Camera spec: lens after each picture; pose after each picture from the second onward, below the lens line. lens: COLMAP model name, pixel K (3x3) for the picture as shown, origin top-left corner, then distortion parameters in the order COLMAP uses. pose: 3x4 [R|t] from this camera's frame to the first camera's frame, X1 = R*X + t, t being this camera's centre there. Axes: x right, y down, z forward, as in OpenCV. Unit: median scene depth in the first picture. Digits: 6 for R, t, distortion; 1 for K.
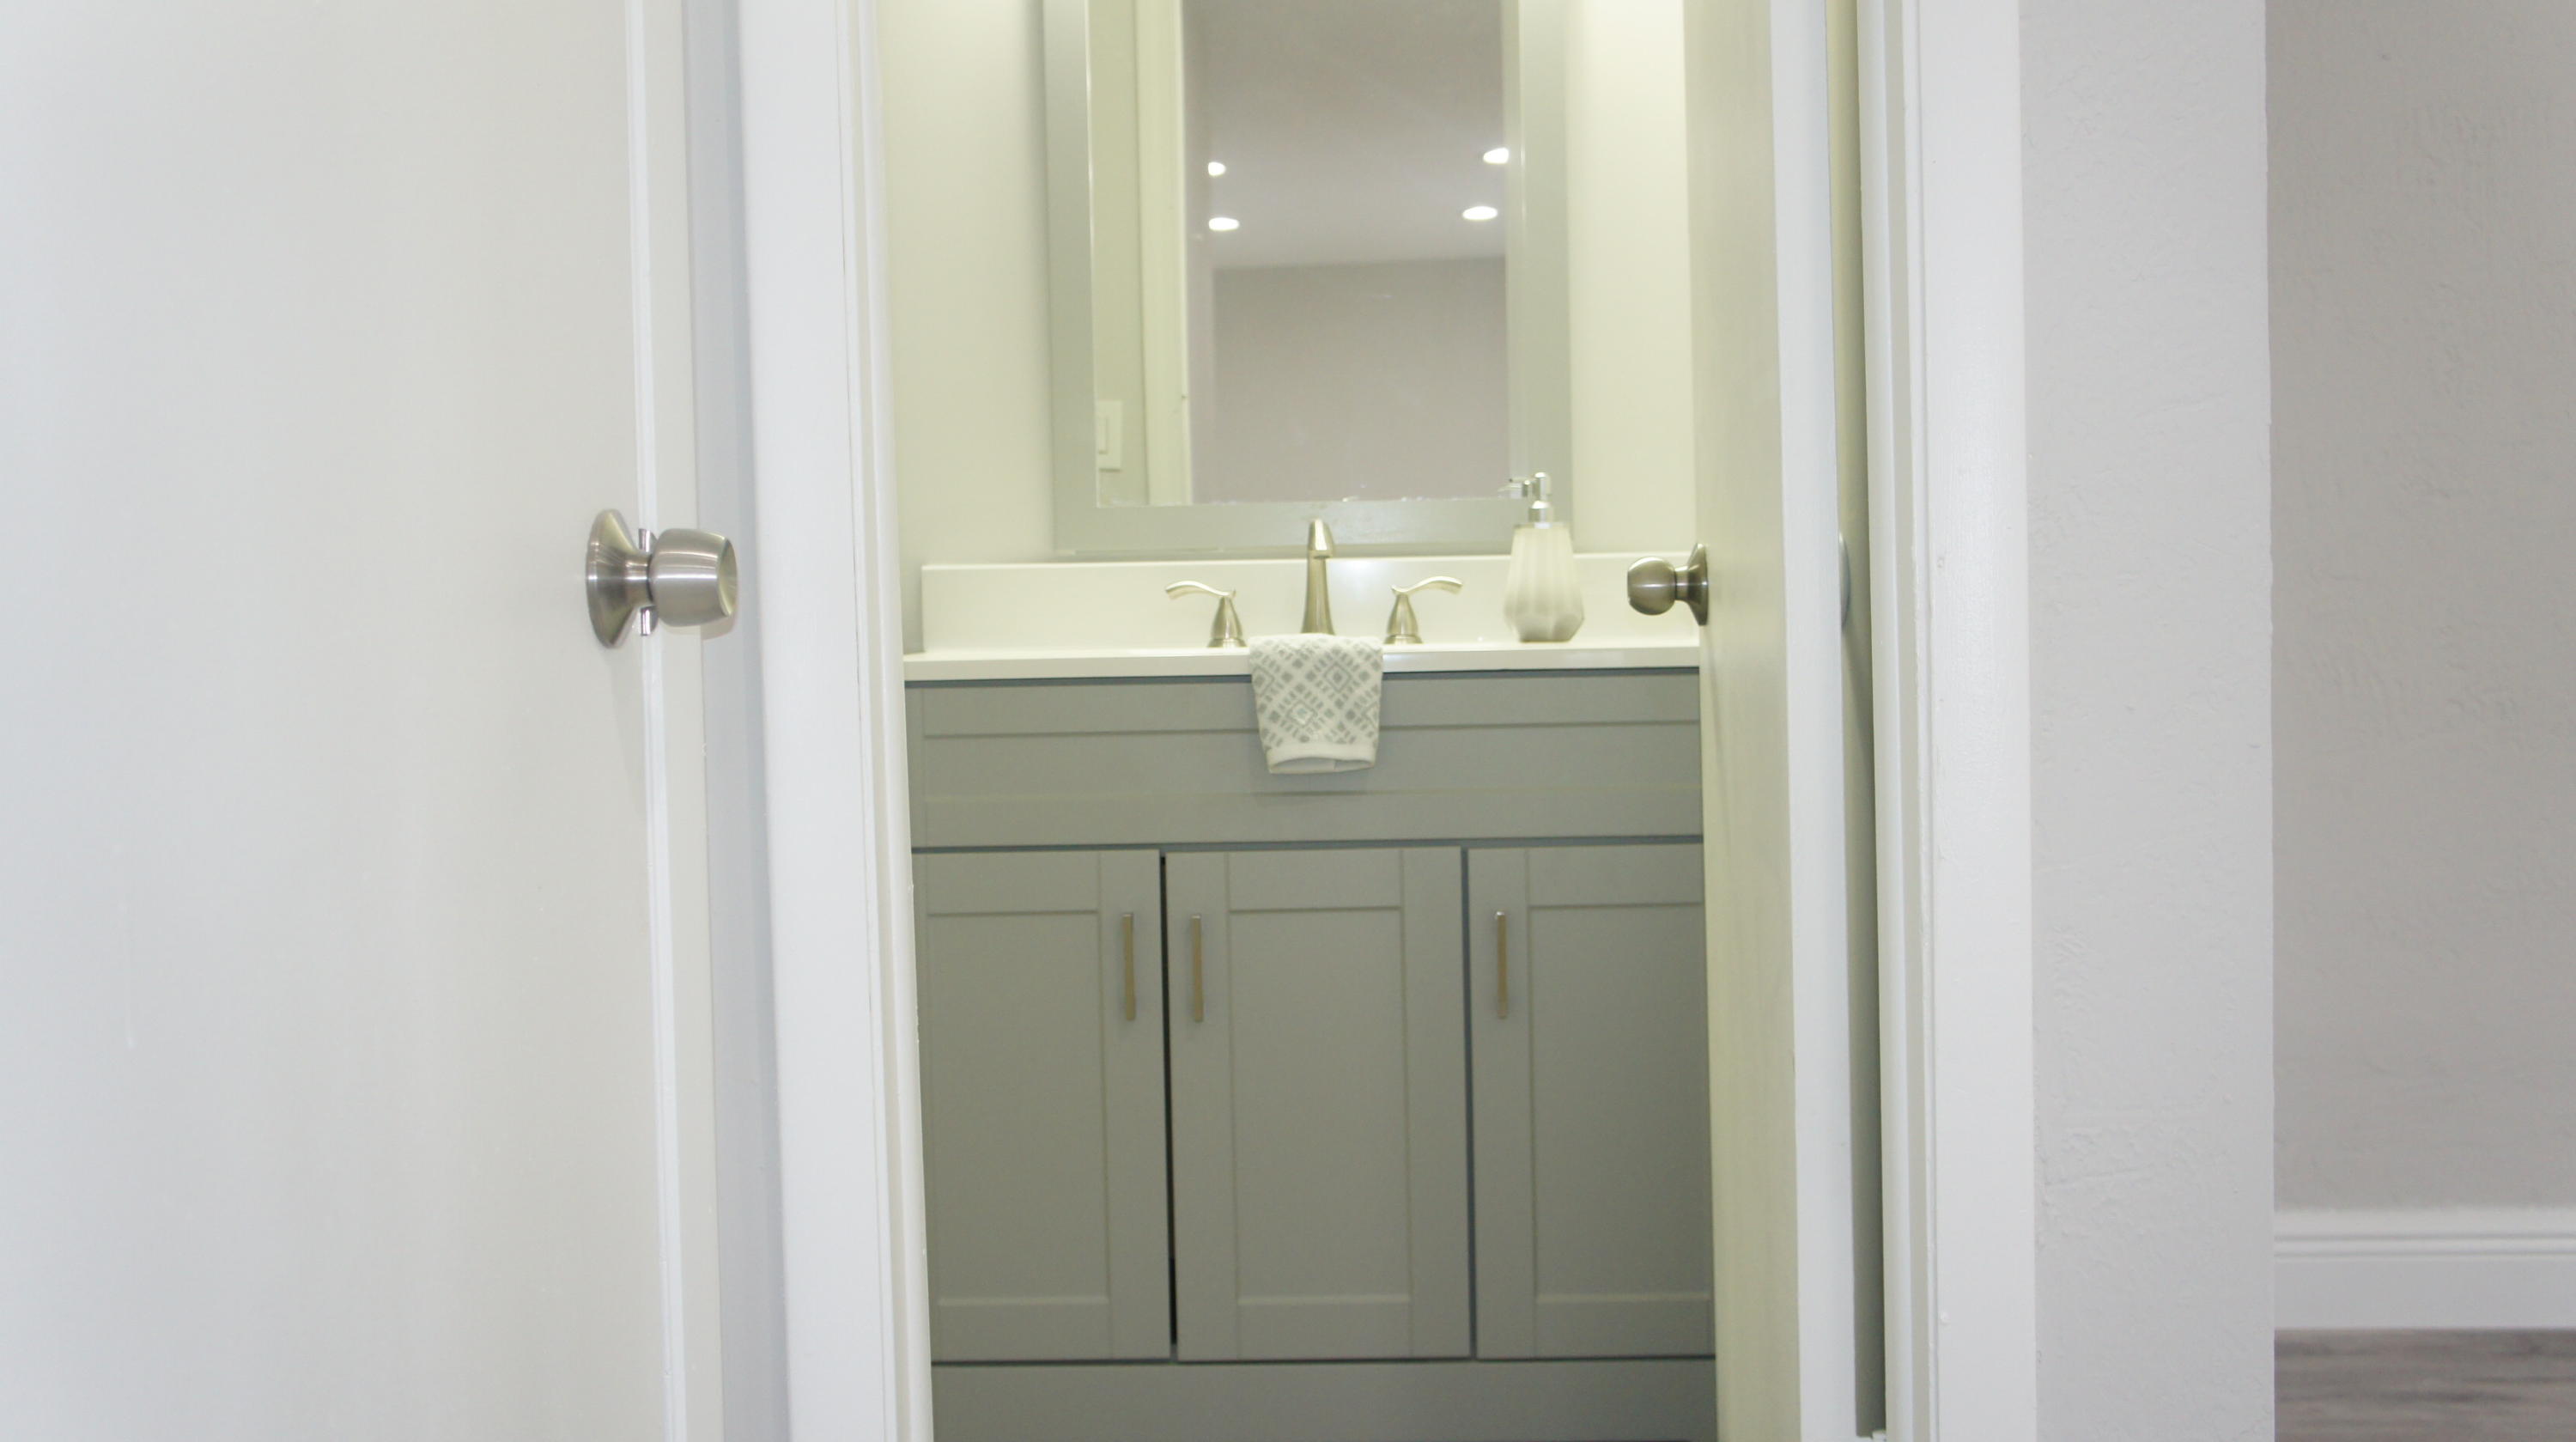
lens RADIAL K [[2609.9, 0, 1290.3], [0, 2609.9, 719.5], [0, 0, 1]] dist [0.026743, 0.000000]
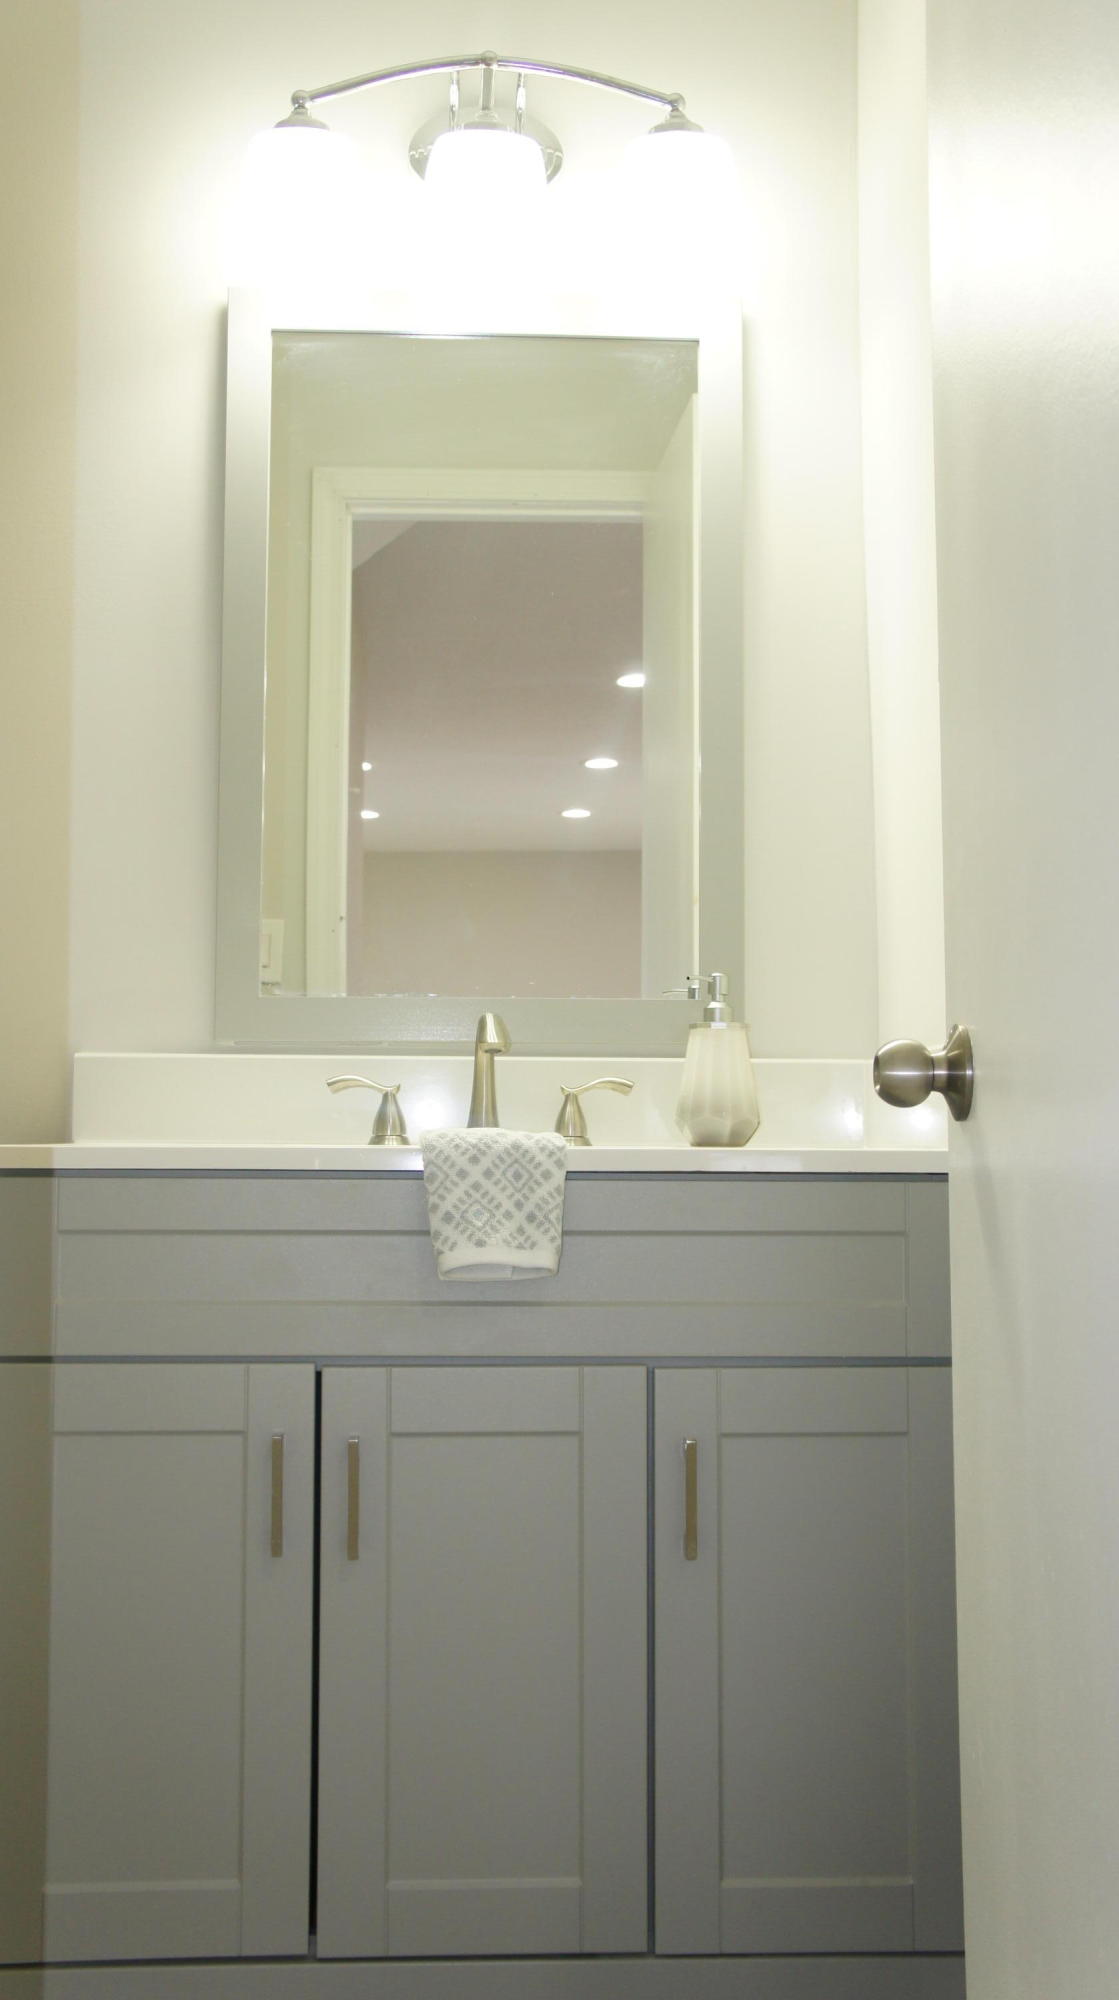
lens RADIAL K [[2026.1, 0, 481.5], [0, 2026.1, 961.4], [0, 0, 1]] dist [0.026743, 0.000000]
pose [[0.999029, 0.025735, 0.035772, -0.021051], [-0.020915, 0.991406, -0.129137, 0.001332], [-0.038788, 0.128264, 0.990981, 0.280467]]
